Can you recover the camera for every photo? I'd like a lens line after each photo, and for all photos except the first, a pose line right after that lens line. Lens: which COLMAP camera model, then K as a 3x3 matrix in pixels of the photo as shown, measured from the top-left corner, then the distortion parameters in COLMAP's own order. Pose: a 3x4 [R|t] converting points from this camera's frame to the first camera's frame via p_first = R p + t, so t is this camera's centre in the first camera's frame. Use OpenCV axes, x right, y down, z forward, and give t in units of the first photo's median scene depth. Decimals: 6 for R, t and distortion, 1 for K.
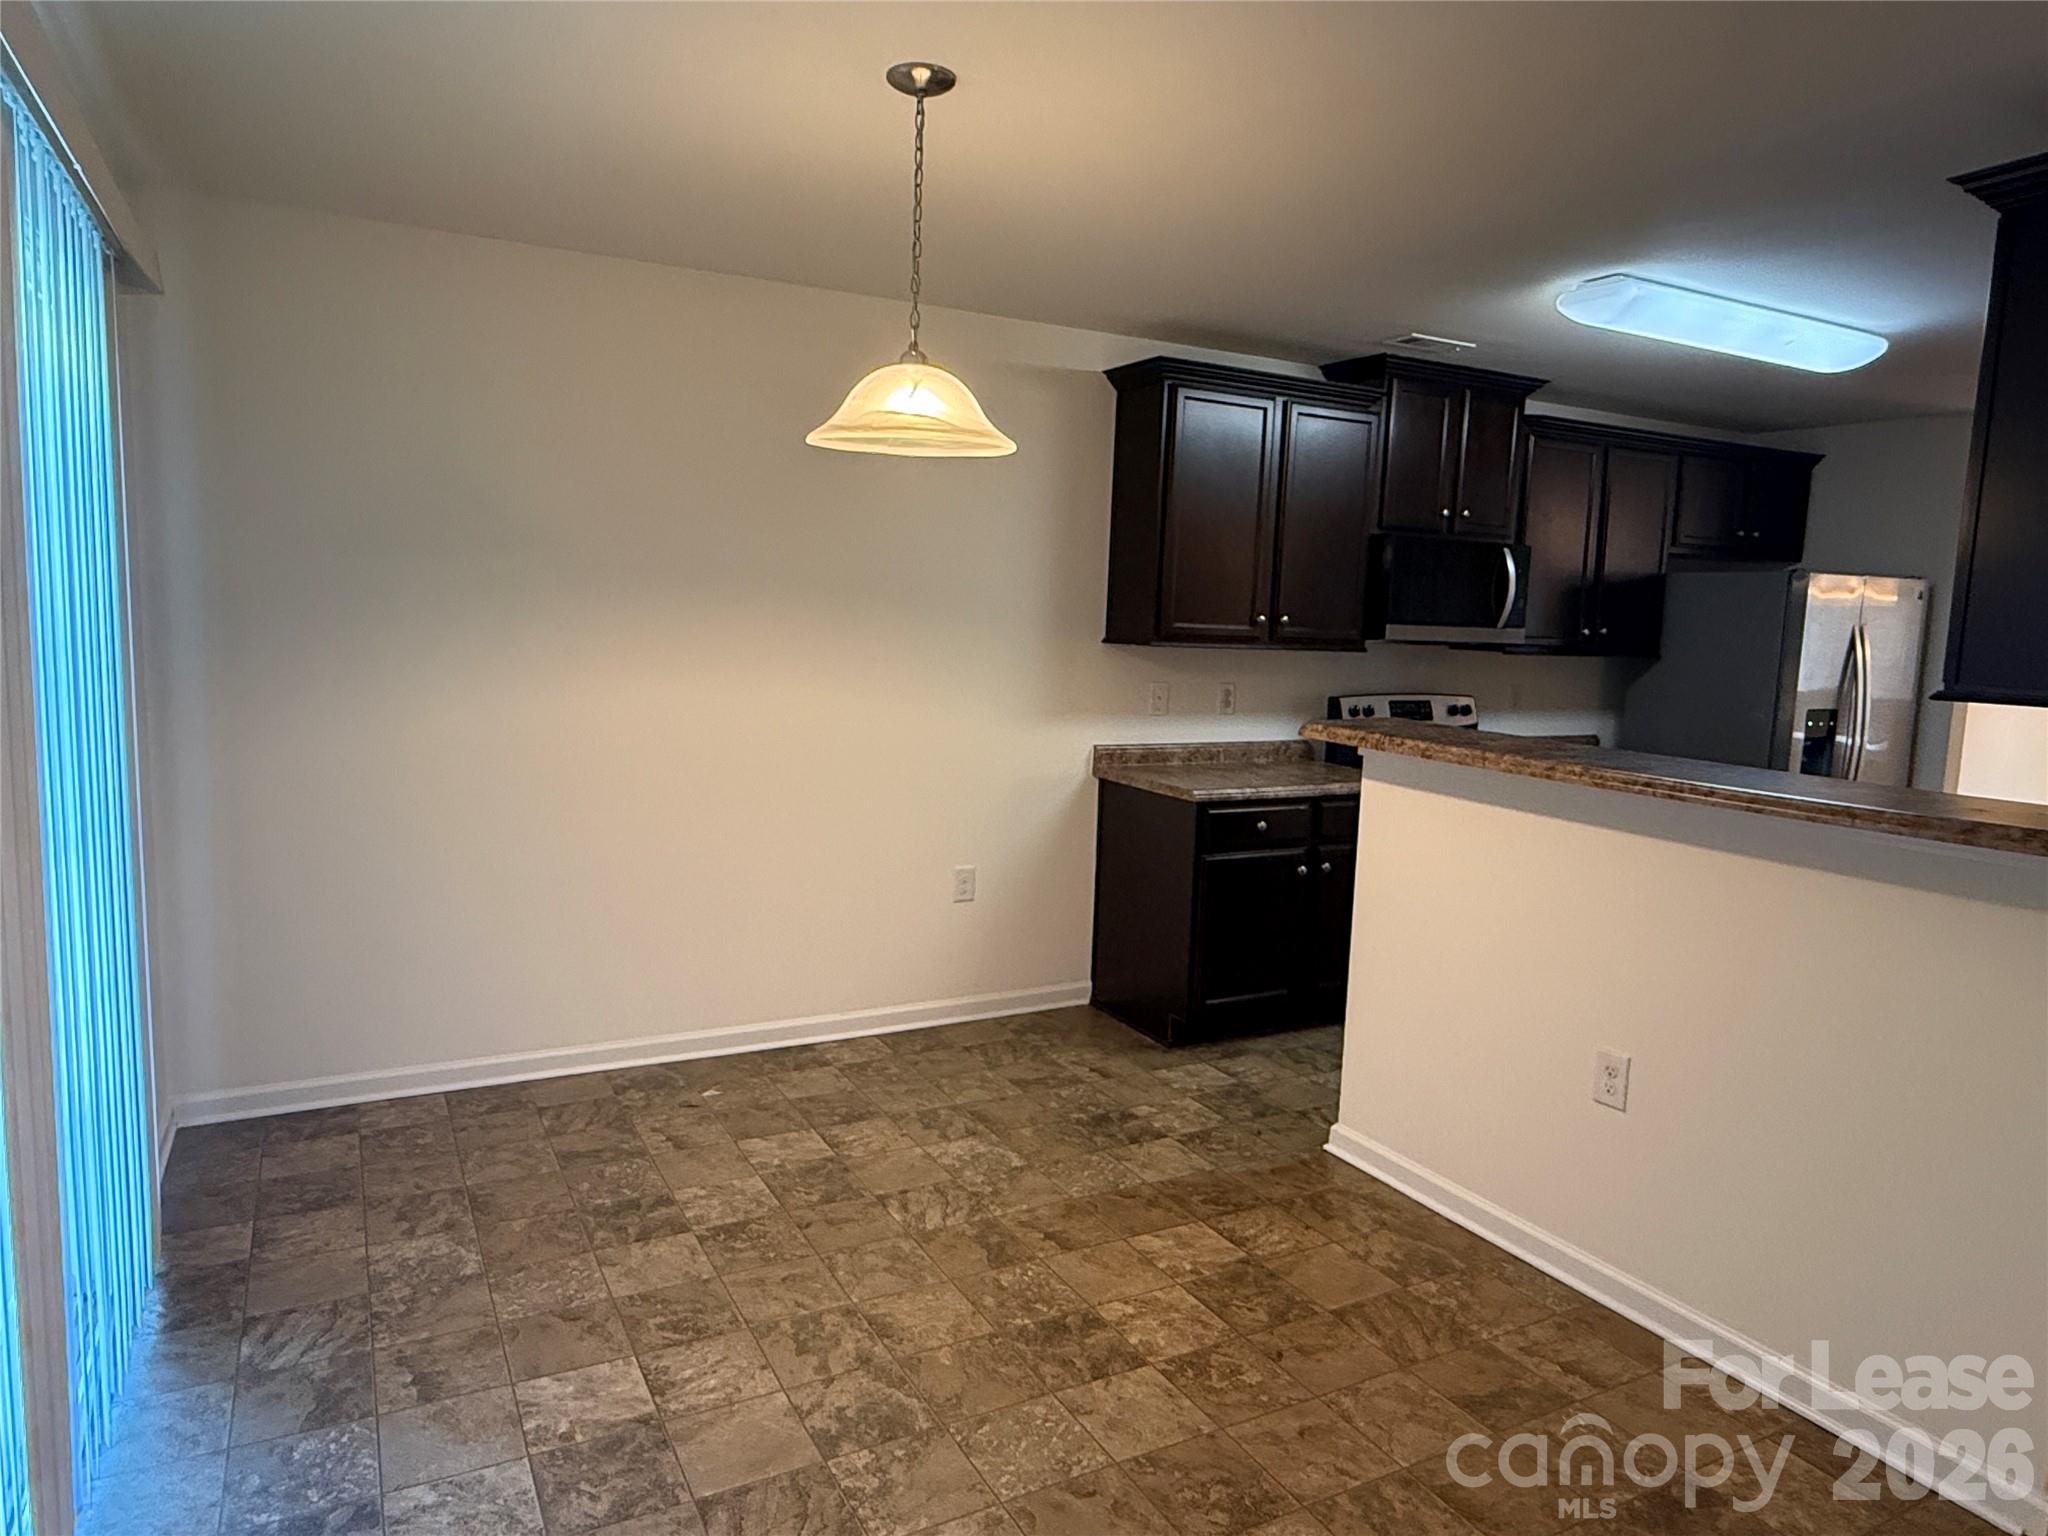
lens RADIAL K [[1253.2, 0, 1024.0], [0, 1253.2, 768.0], [0, 0, 1]] dist [0.001376, 0.000353]
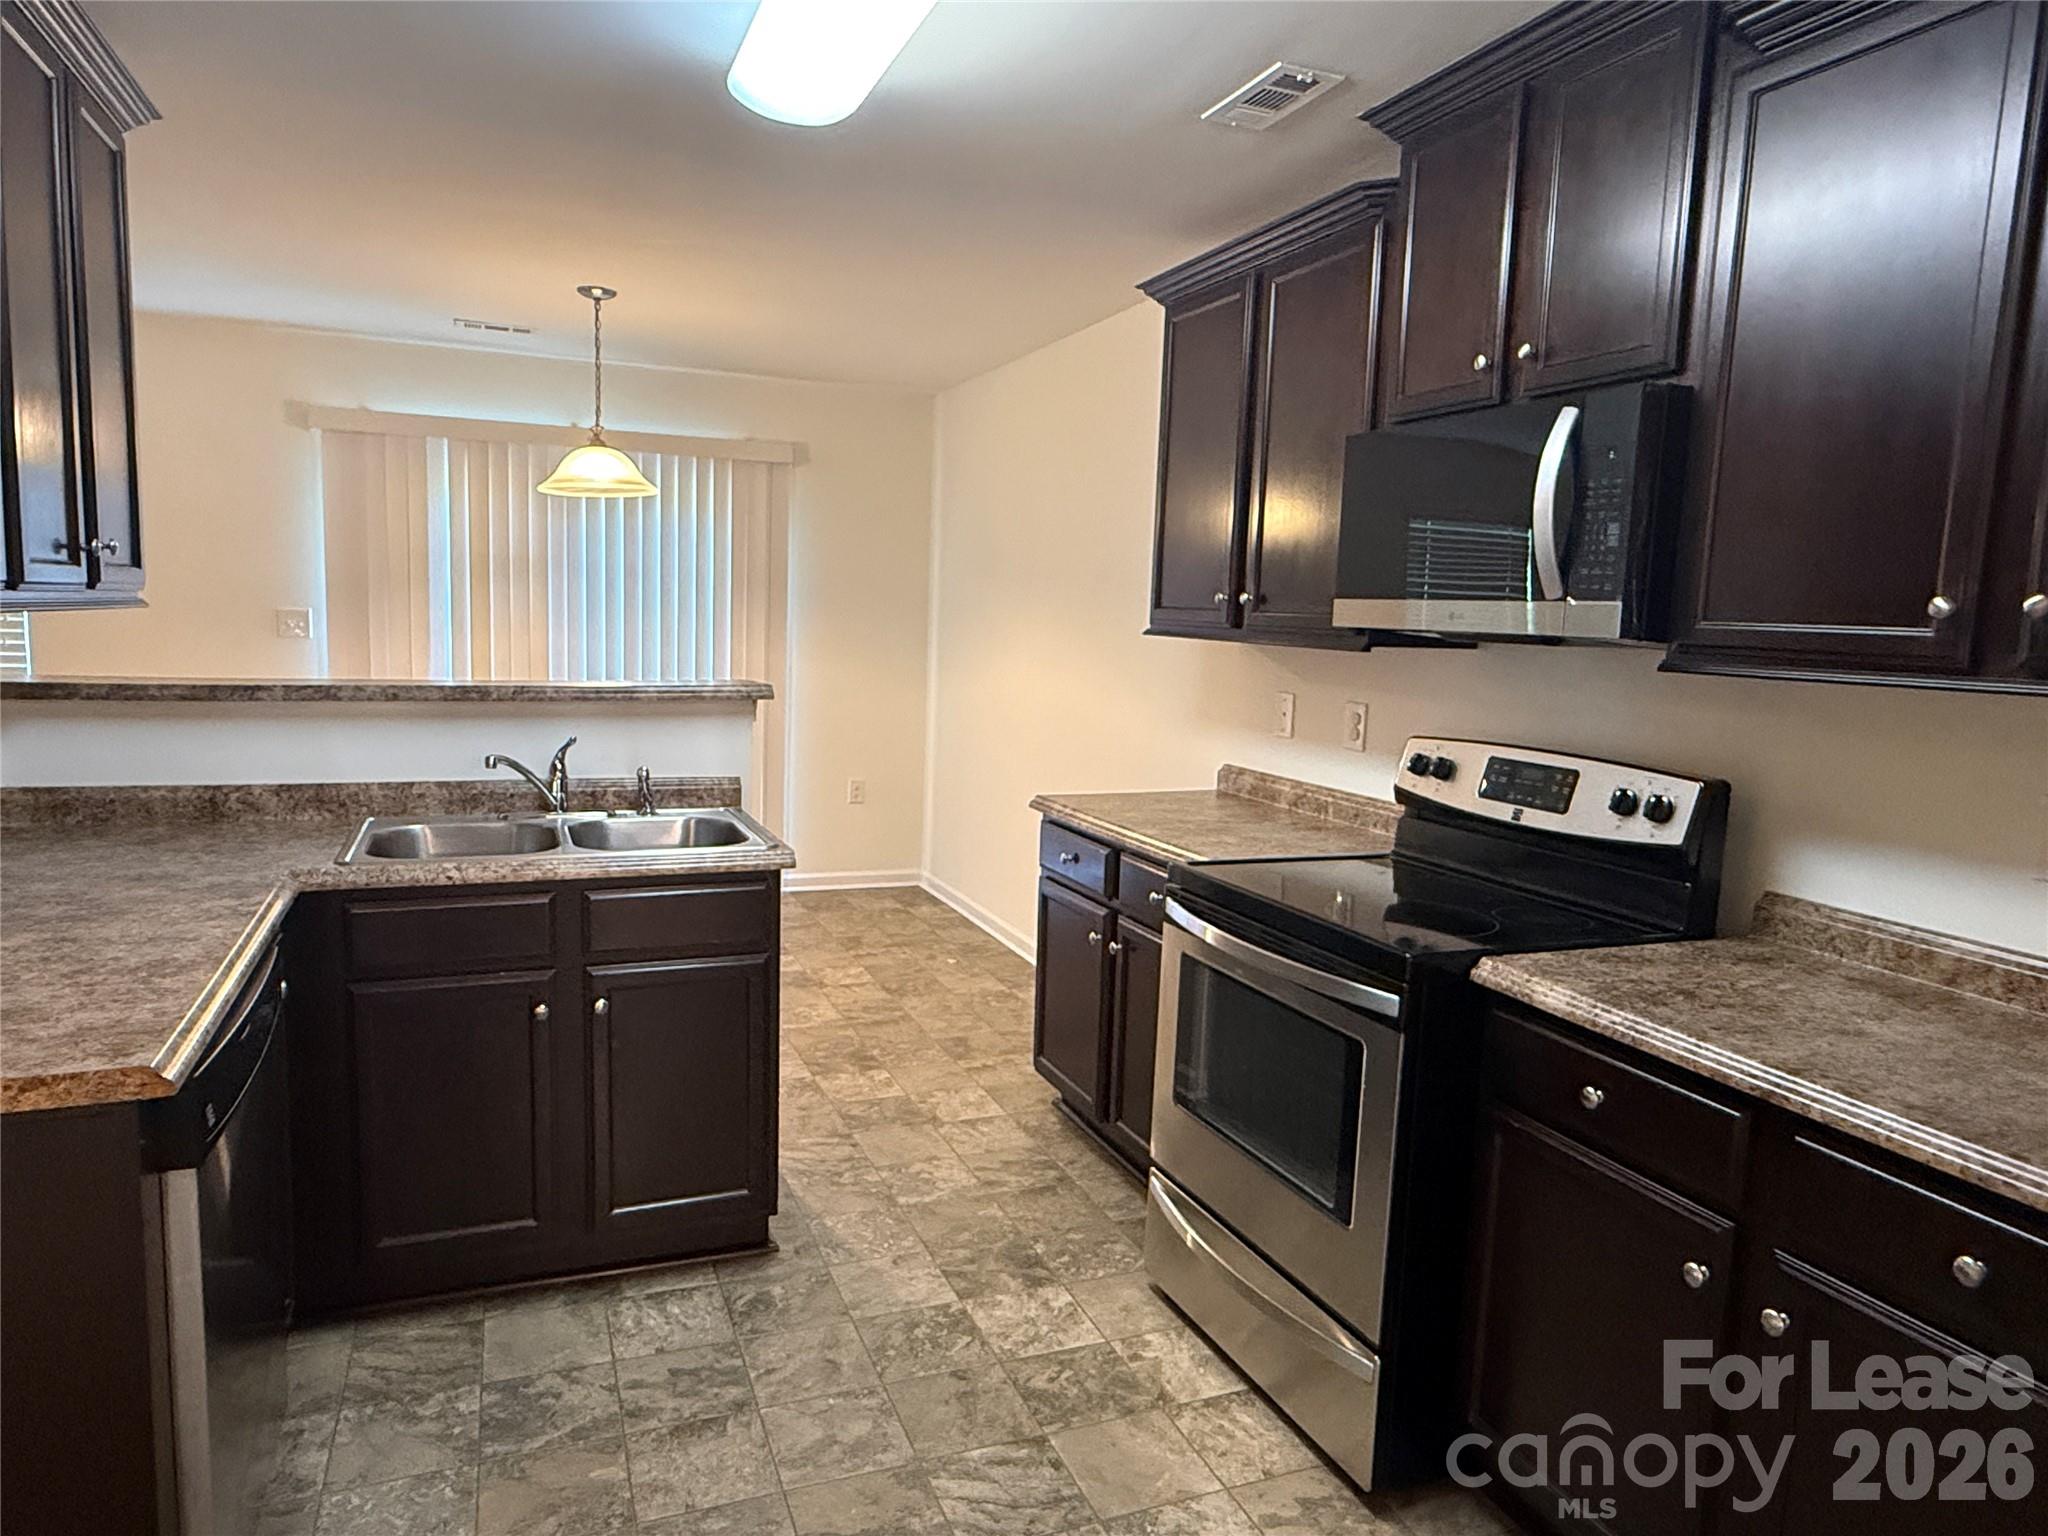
lens RADIAL K [[1253.2, 0, 1024.0], [0, 1253.2, 768.0], [0, 0, 1]] dist [0.001376, 0.000353]
pose [[-0.098971, 0.084477, -0.991498, 1.046672], [-0.149867, 0.983760, 0.098777, -0.091863], [0.983740, 0.158369, -0.084703, 1.121332]]
